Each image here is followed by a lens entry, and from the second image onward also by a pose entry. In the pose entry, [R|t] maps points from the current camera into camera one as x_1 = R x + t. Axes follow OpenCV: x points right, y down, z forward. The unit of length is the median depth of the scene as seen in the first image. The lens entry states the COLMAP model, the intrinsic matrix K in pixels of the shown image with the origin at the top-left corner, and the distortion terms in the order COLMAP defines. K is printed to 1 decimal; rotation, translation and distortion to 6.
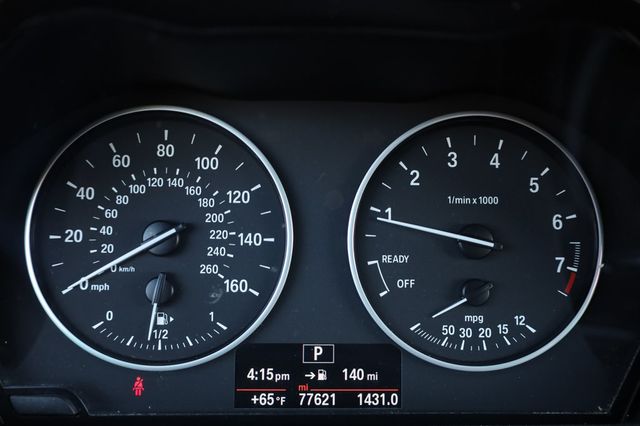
lens RADIAL K [[646.9, 0, 320.0], [0, 646.9, 213.0], [0, 0, 1]] dist [-0.004621, -0.001480]
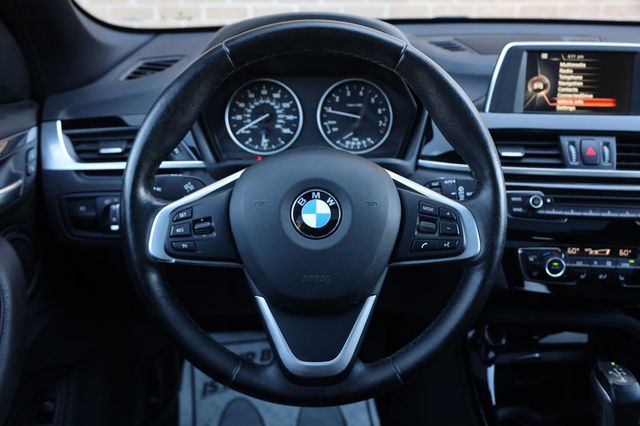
lens RADIAL K [[536.7, 0, 320.0], [0, 536.7, 213.0], [0, 0, 1]] dist [-0.014373, -0.000925]
pose [[0.999469, -0.027011, 0.018213, -0.012397], [0.026108, 0.998501, 0.048109, 0.416212], [-0.019485, -0.047608, 0.998676, -1.884016]]
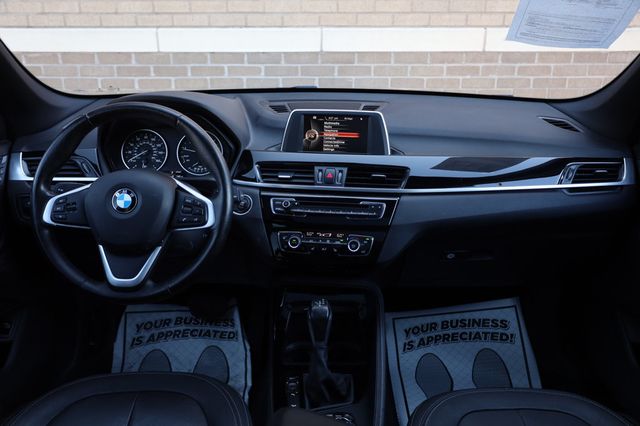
lens RADIAL K [[512.5, 0, 320.0], [0, 512.5, 213.0], [0, 0, 1]] dist [-0.006576, -0.007057]
pose [[0.999502, -0.003942, -0.031313, 1.426780], [0.003342, 0.999810, -0.019214, 0.659922], [0.031383, 0.019100, 0.999325, -3.428957]]
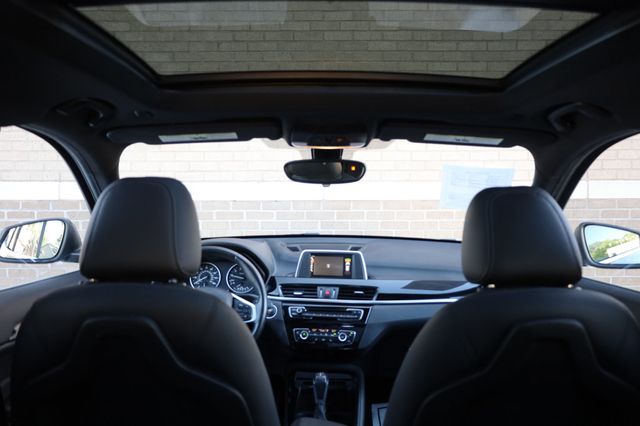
lens RADIAL K [[536.7, 0, 320.0], [0, 536.7, 213.0], [0, 0, 1]] dist [-0.014373, -0.000925]
pose [[0.999335, -0.011456, -0.034613, 1.530035], [0.001621, 0.962373, -0.271726, 1.146513], [0.036424, 0.271489, 0.961752, -6.023433]]
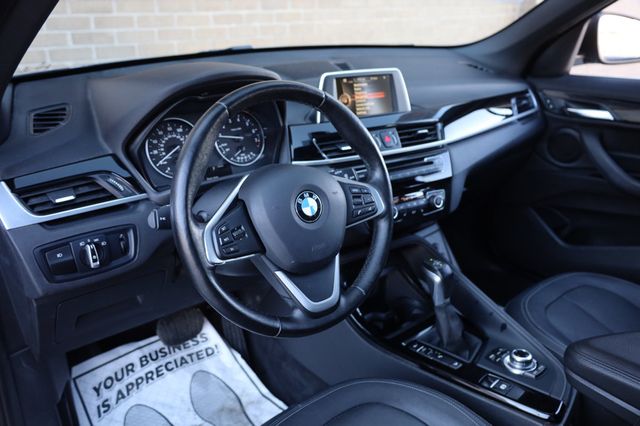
lens RADIAL K [[535.3, 0, 320.0], [0, 535.3, 213.0], [0, 0, 1]] dist [0.013870, 0.014277]
pose [[0.792297, -0.242791, 0.559748, -1.555214], [0.203553, 0.970038, 0.132635, 0.172508], [-0.575179, 0.008852, 0.817980, -2.415434]]
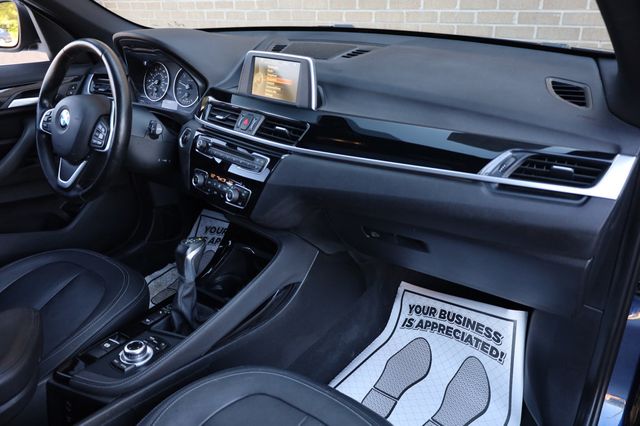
lens RADIAL K [[489.4, 0, 320.0], [0, 489.4, 213.0], [0, 0, 1]] dist [-0.003083, 0.001715]
pose [[0.784967, 0.229620, -0.575414, 4.272226], [-0.160678, 0.972454, 0.168865, 0.228561], [0.598339, -0.040097, 0.800239, -2.085037]]
